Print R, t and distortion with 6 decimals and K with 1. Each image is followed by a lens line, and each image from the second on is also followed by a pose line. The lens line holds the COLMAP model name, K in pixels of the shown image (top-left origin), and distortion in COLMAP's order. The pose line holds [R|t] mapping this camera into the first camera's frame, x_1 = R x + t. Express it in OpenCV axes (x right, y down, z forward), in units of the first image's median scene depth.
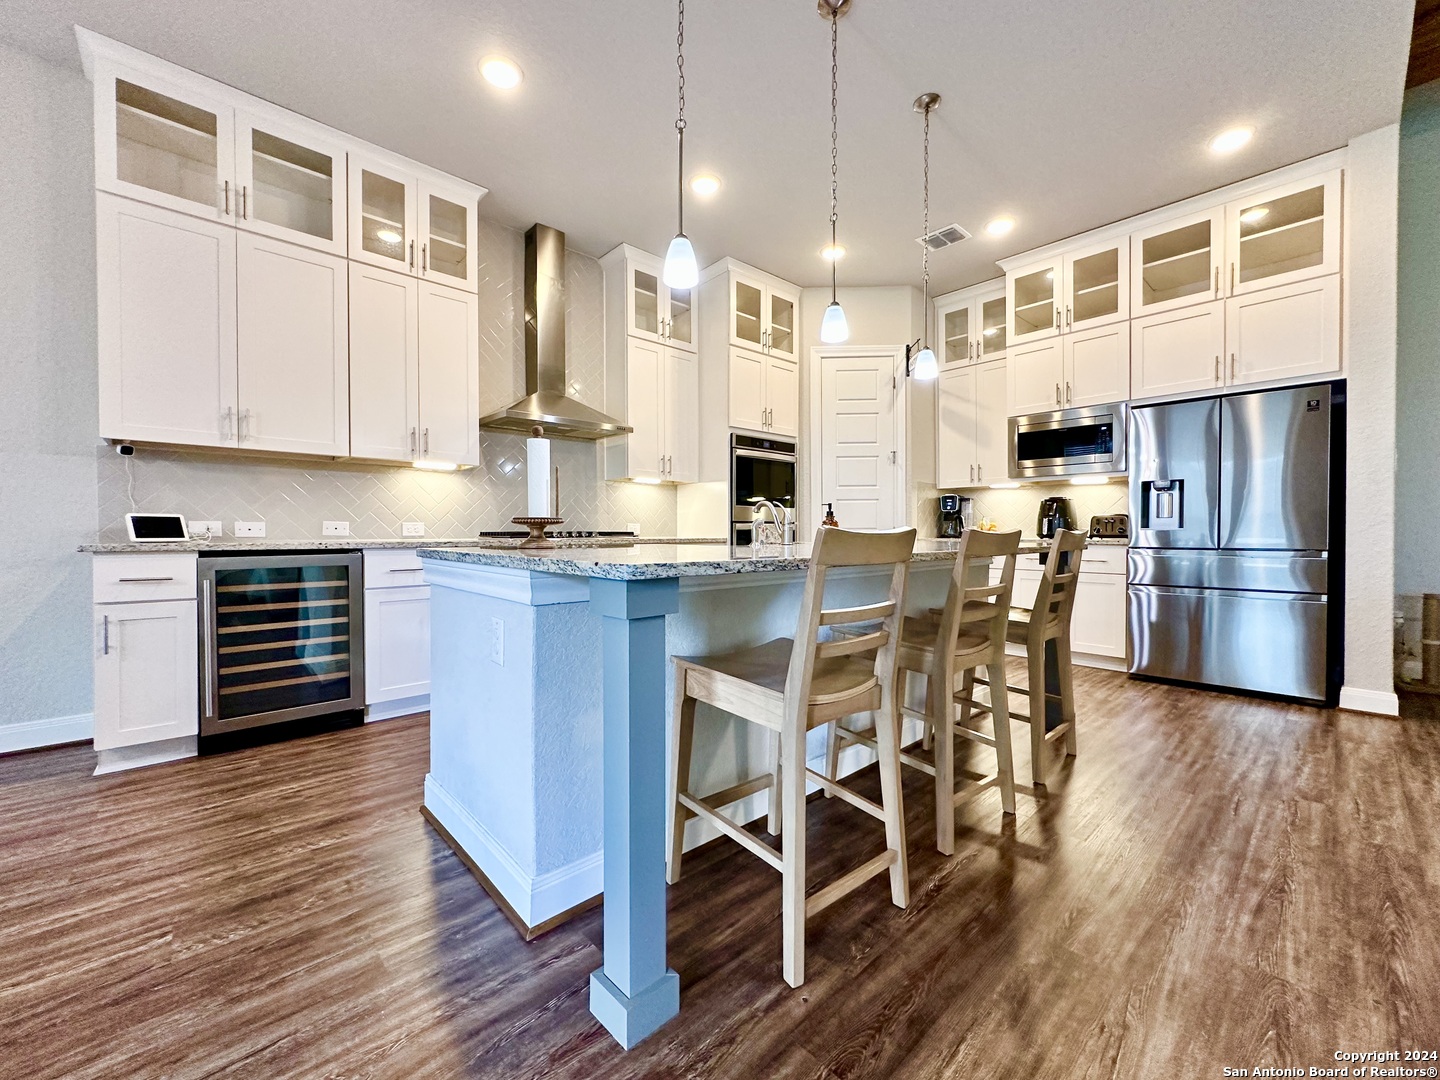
lens RADIAL K [[575.3, 0, 720.2], [0, 575.3, 540.8], [0, 0, 1]] dist [-0.002827, 0.000554]
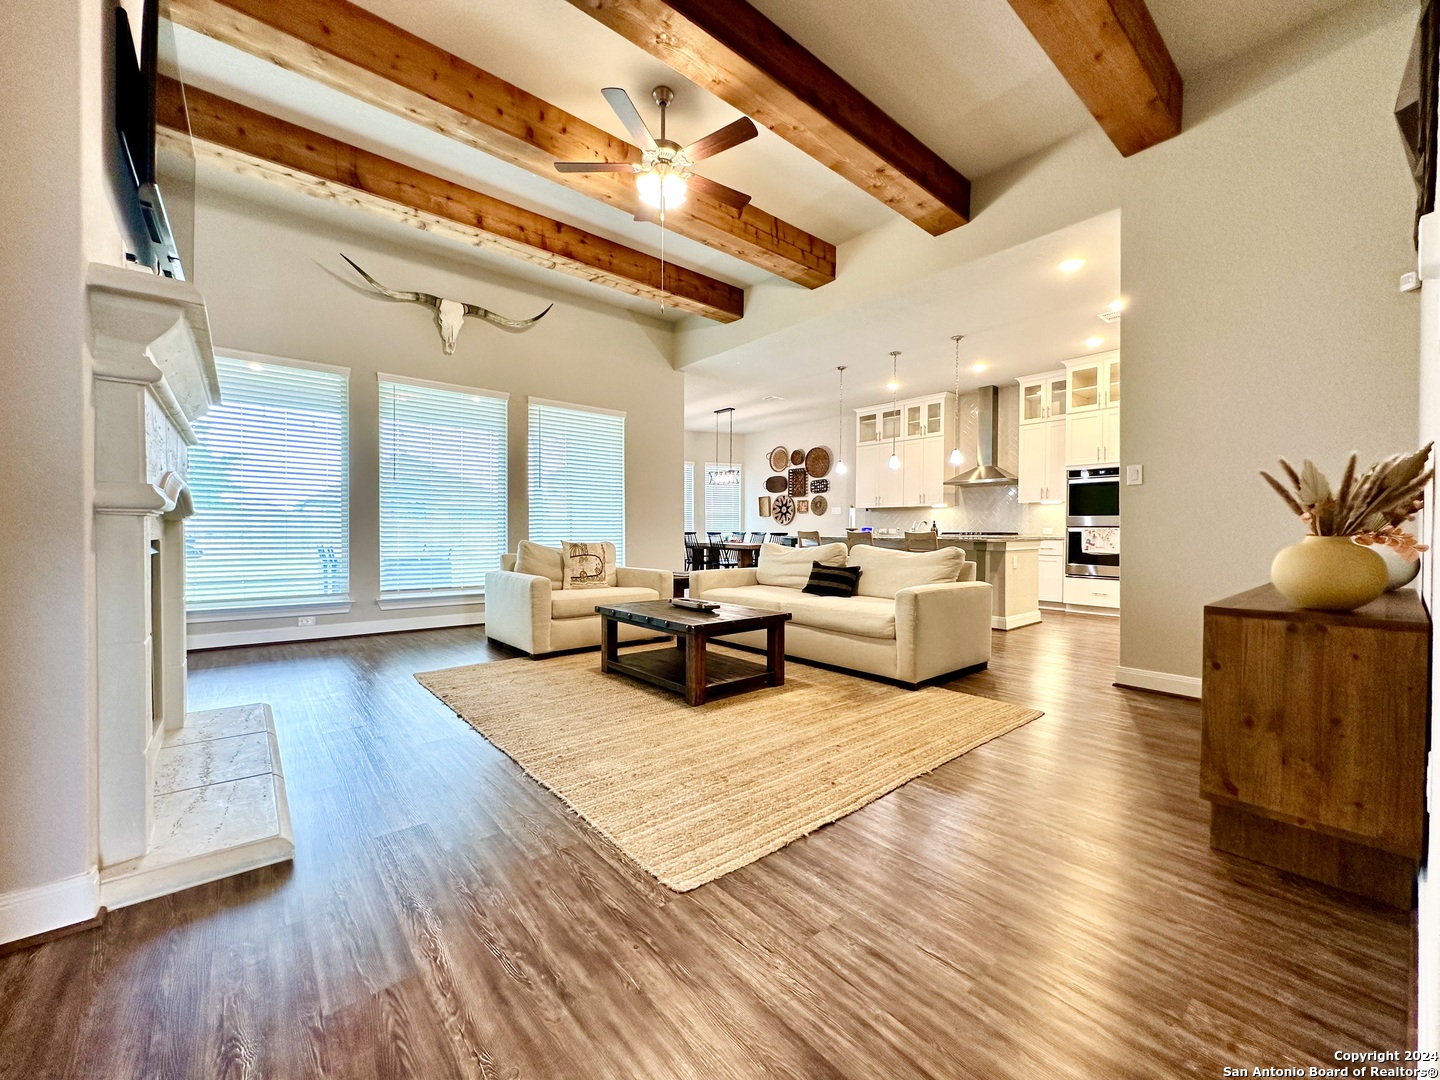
lens RADIAL K [[575.3, 0, 726.0], [0, 575.3, 538.0], [0, 0, 1]] dist [-0.002827, 0.000554]
pose [[-0.040064, 0.016512, -0.999061, 1.993147], [-0.017585, 0.999697, 0.017228, -0.015024], [0.999042, 0.018259, -0.039762, 0.168961]]
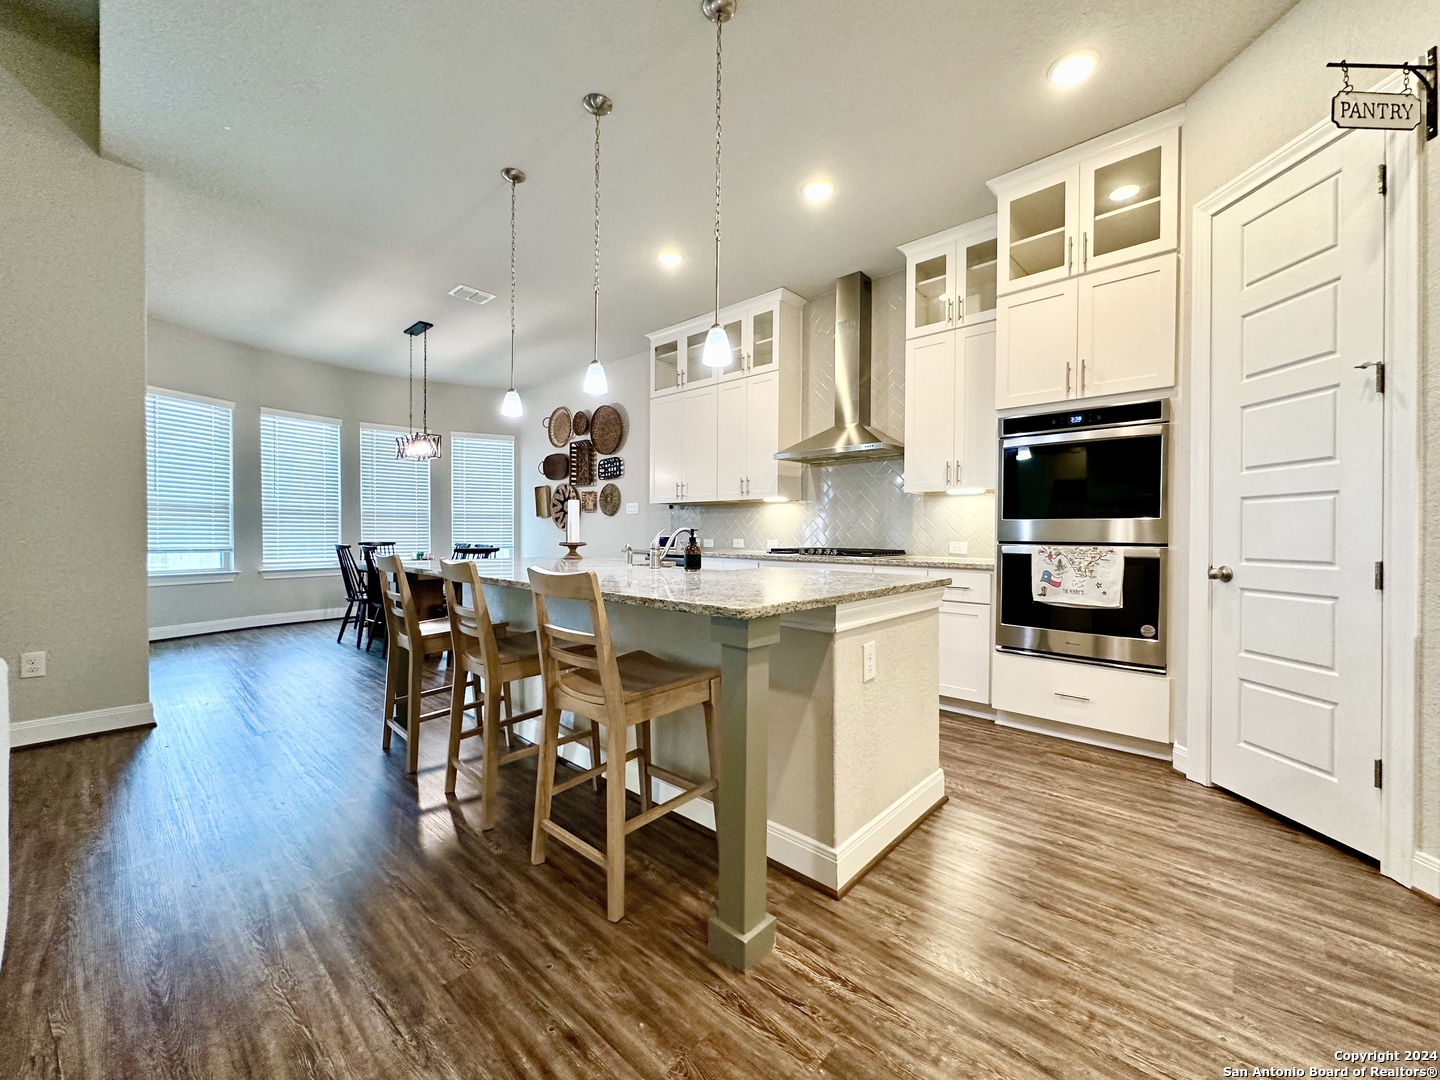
lens RADIAL K [[575.3, 0, 720.9], [0, 575.3, 537.8], [0, 0, 1]] dist [-0.002827, 0.000554]
pose [[0.085804, 0.014911, -0.996200, 0.872195], [-0.020606, 0.999701, 0.013189, -0.049563], [0.996099, 0.019396, 0.086086, 0.728043]]
